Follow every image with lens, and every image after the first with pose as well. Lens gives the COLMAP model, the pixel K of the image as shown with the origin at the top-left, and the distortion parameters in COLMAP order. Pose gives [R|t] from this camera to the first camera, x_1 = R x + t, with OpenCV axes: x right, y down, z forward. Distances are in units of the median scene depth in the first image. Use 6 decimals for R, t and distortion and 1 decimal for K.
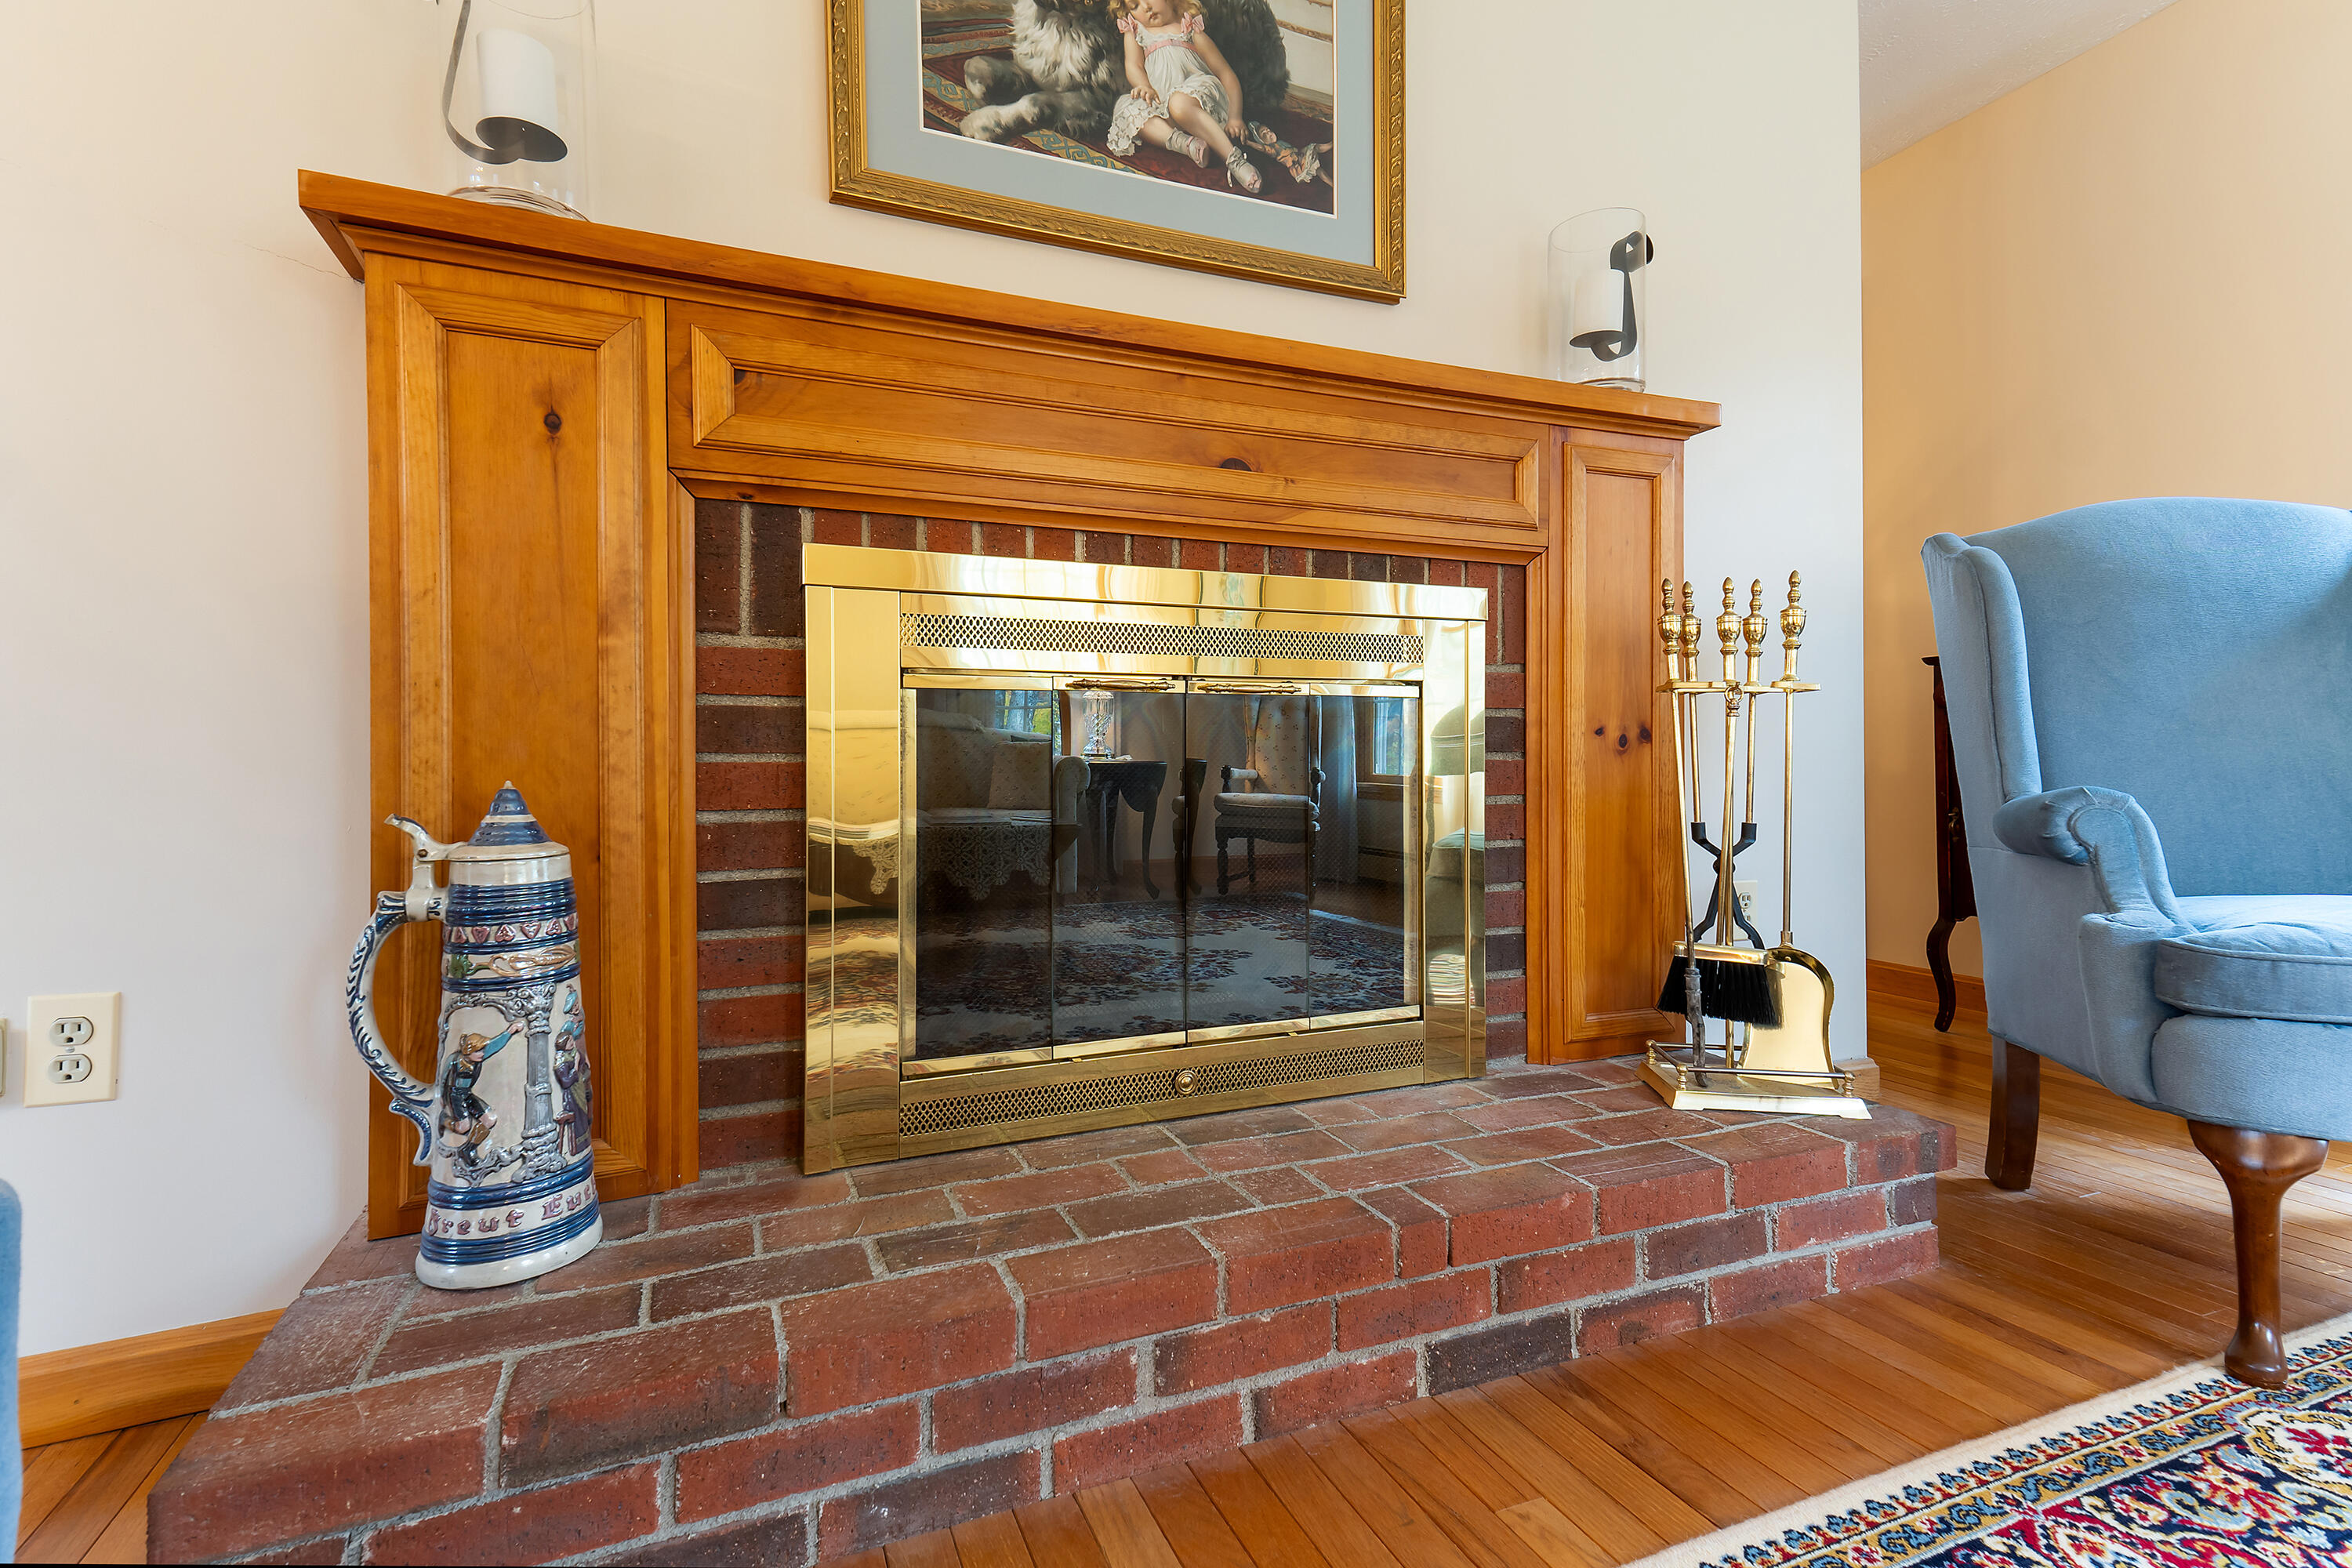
lens RADIAL K [[1060.3, 0, 1169.8], [0, 1060.3, 763.4], [0, 0, 1]] dist [0.041733, -0.001115]
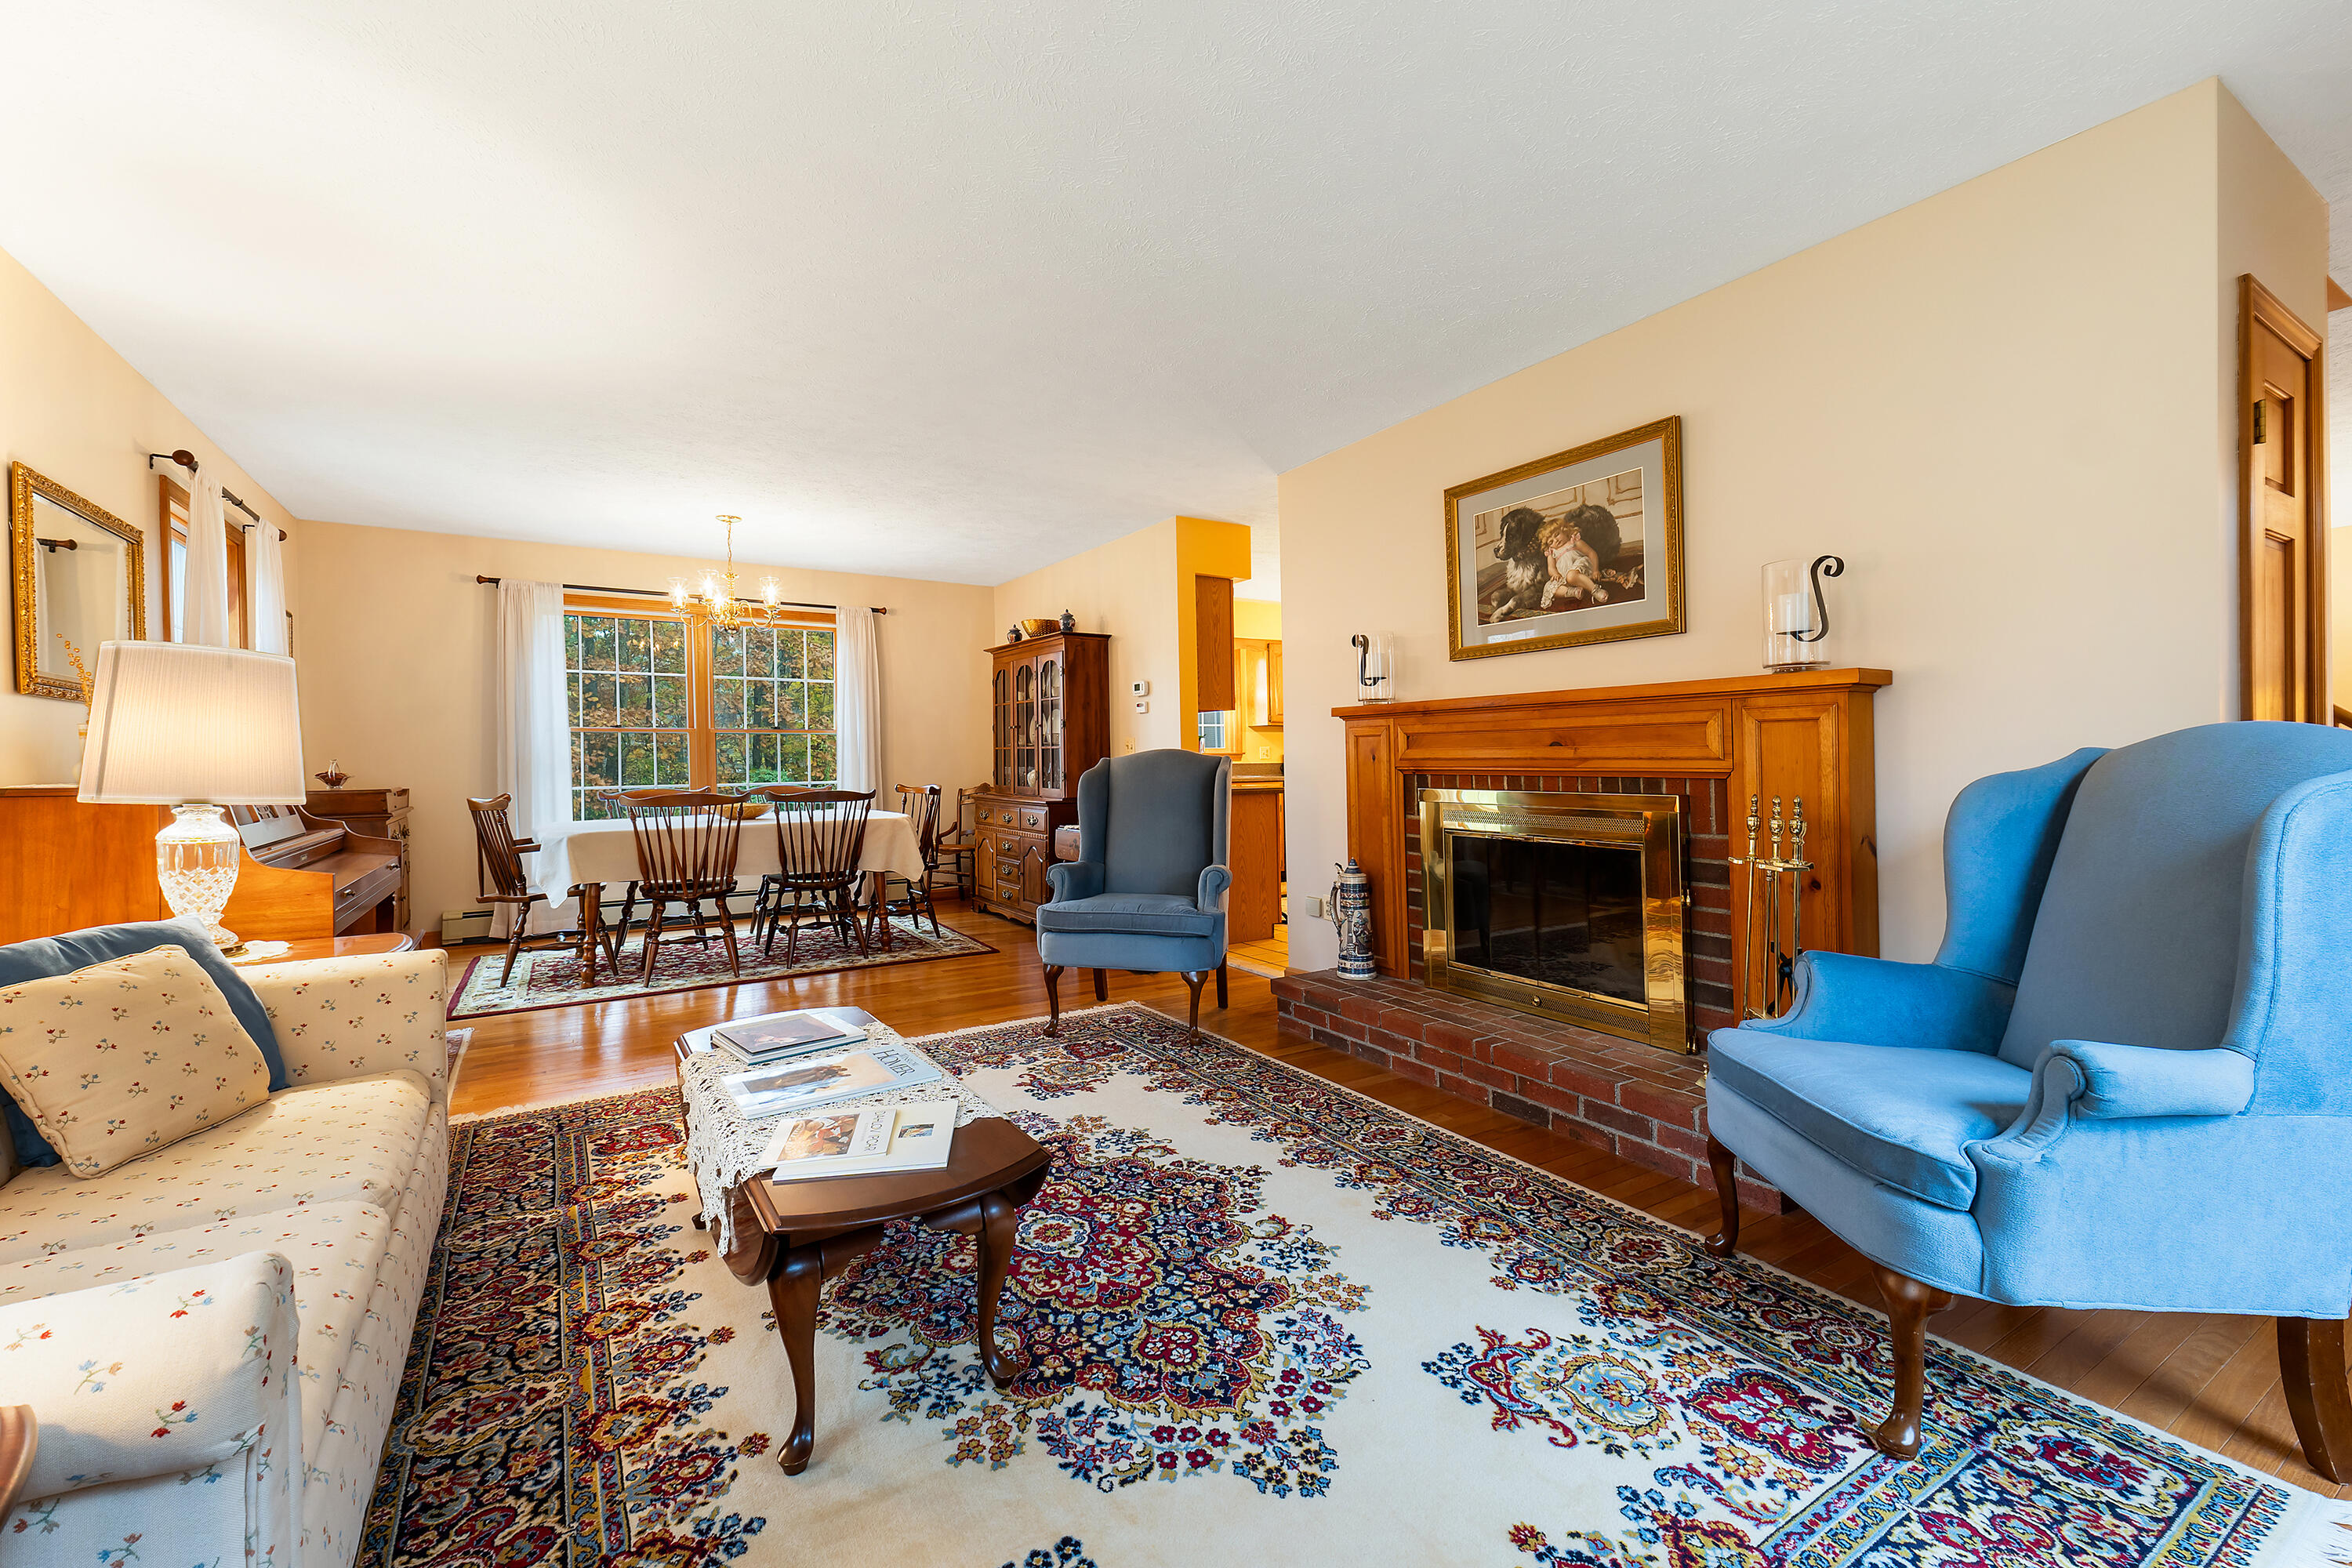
lens RADIAL K [[974.9, 0, 1178.1], [0, 974.9, 780.5], [0, 0, 1]] dist [0.028149, -0.002959]
pose [[0.181232, 0.037205, -0.982736, 1.998968], [0.014157, 0.999082, 0.040435, -0.296216], [0.983339, -0.021241, 0.180539, -0.195062]]
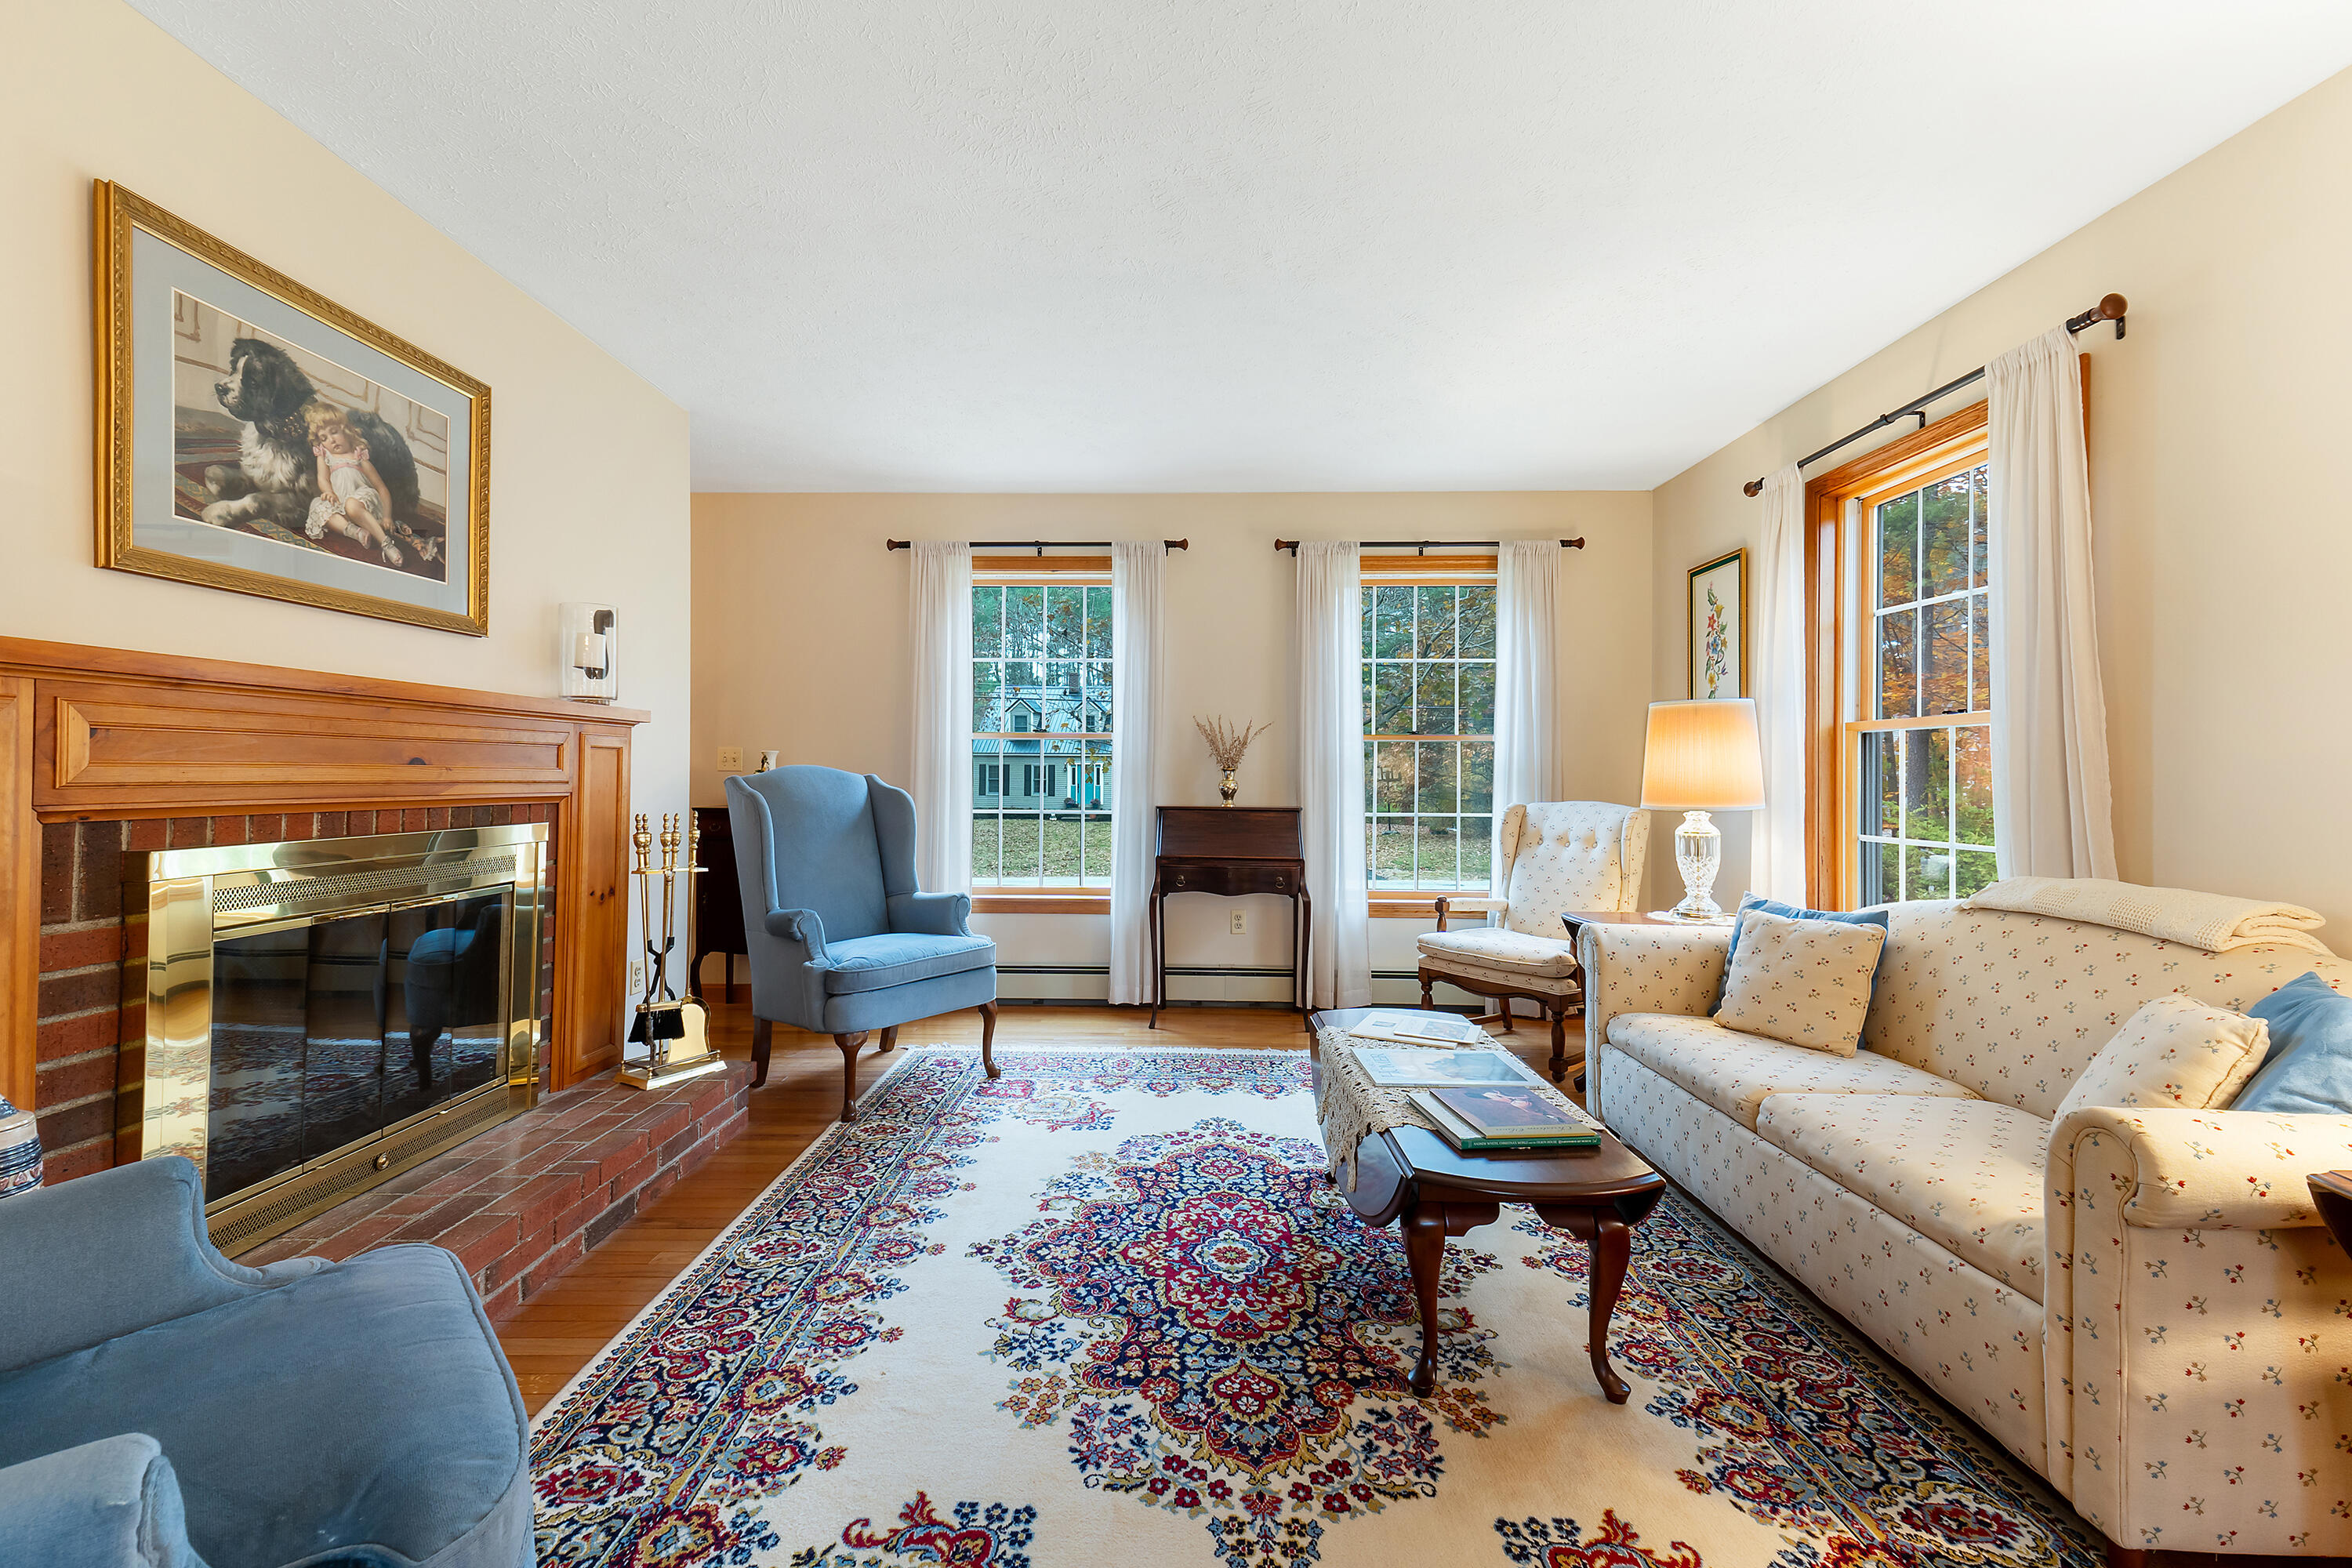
lens RADIAL K [[974.9, 0, 1176.2], [0, 974.9, 784.3], [0, 0, 1]] dist [0.028149, -0.002959]
pose [[0.388409, 0.010952, 0.921422, -0.852548], [-0.021468, 0.999766, -0.002833, -0.266011], [-0.921237, -0.018681, 0.388553, -0.613047]]
